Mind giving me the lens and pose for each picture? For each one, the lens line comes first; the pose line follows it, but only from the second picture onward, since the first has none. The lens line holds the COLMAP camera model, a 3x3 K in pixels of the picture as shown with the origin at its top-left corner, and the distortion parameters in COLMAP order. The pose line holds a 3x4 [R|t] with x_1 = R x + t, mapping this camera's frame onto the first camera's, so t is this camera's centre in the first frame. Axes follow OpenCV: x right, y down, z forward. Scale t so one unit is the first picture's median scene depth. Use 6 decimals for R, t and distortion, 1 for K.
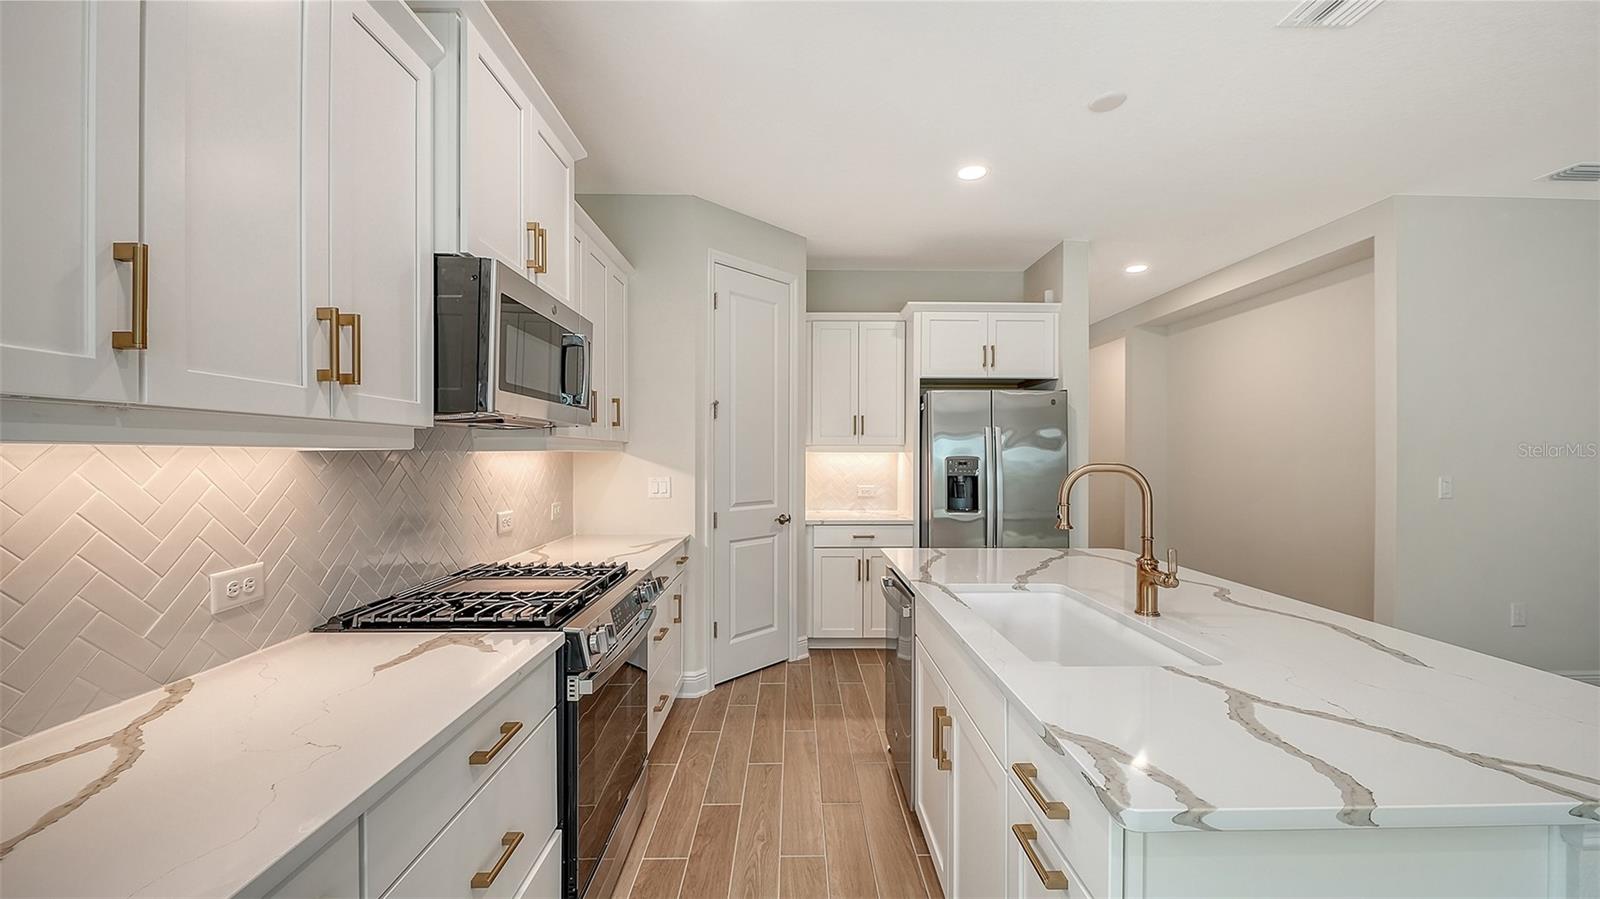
lens RADIAL K [[598.9, 0, 800.0], [0, 598.9, 449.5], [0, 0, 1]] dist [-0.000468, -0.000069]
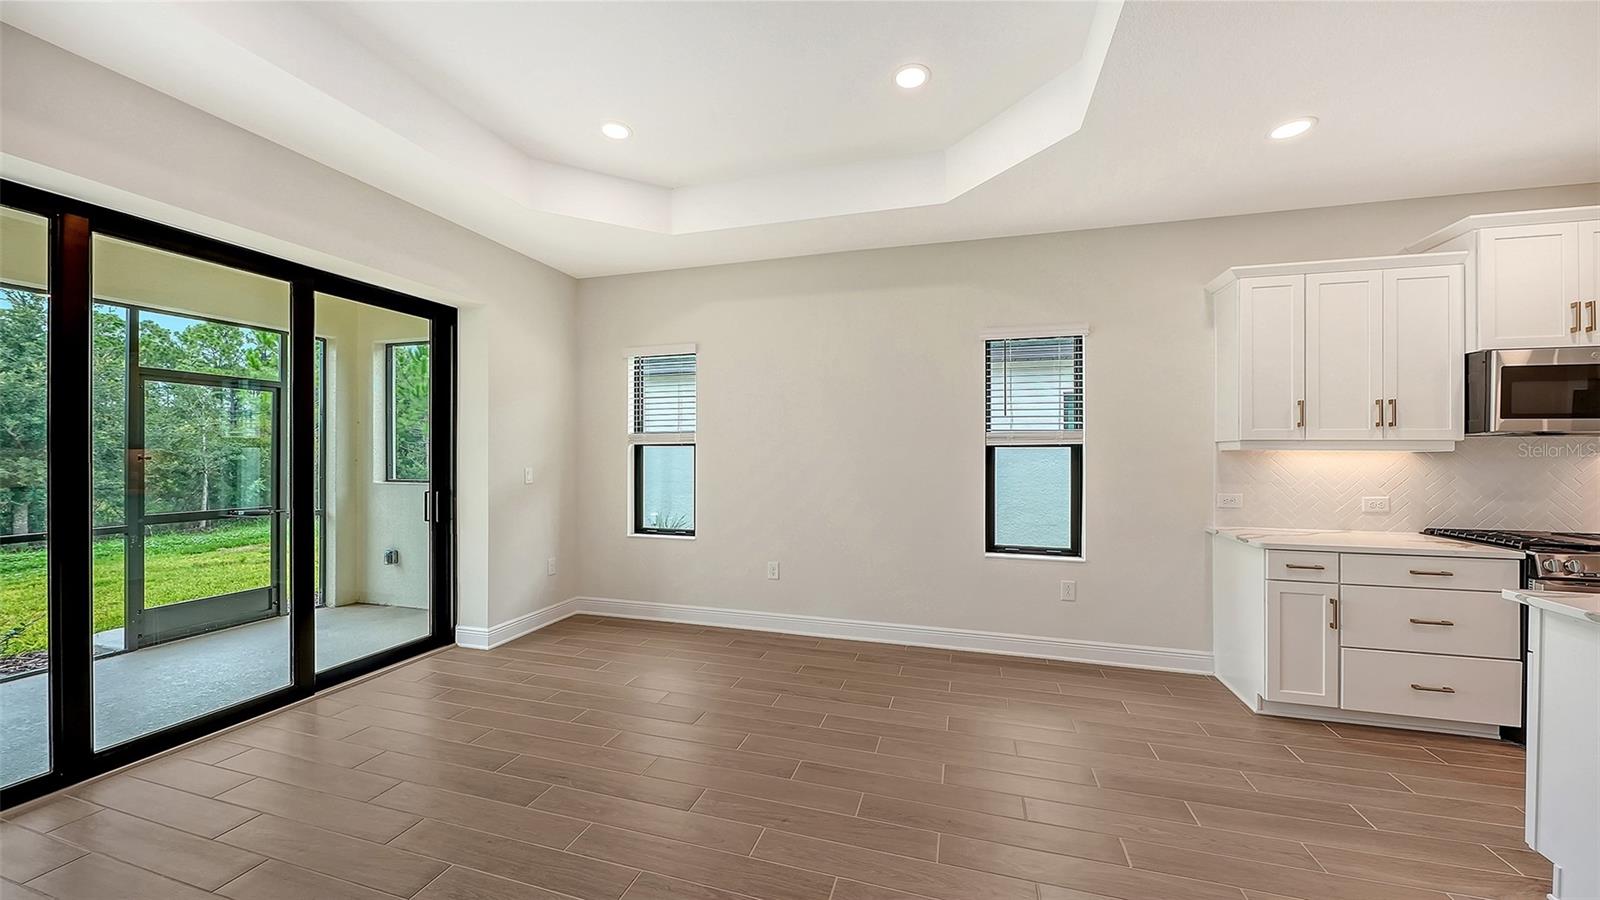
lens RADIAL K [[549.0, 0, 810.3], [0, 549.0, 452.6], [0, 0, 1]] dist [-0.007829, -0.000184]
pose [[-0.284936, -0.003416, -0.958540, 0.939656], [0.000349, 0.999993, -0.003668, 0.005627], [0.958546, -0.001380, -0.284933, -0.315479]]
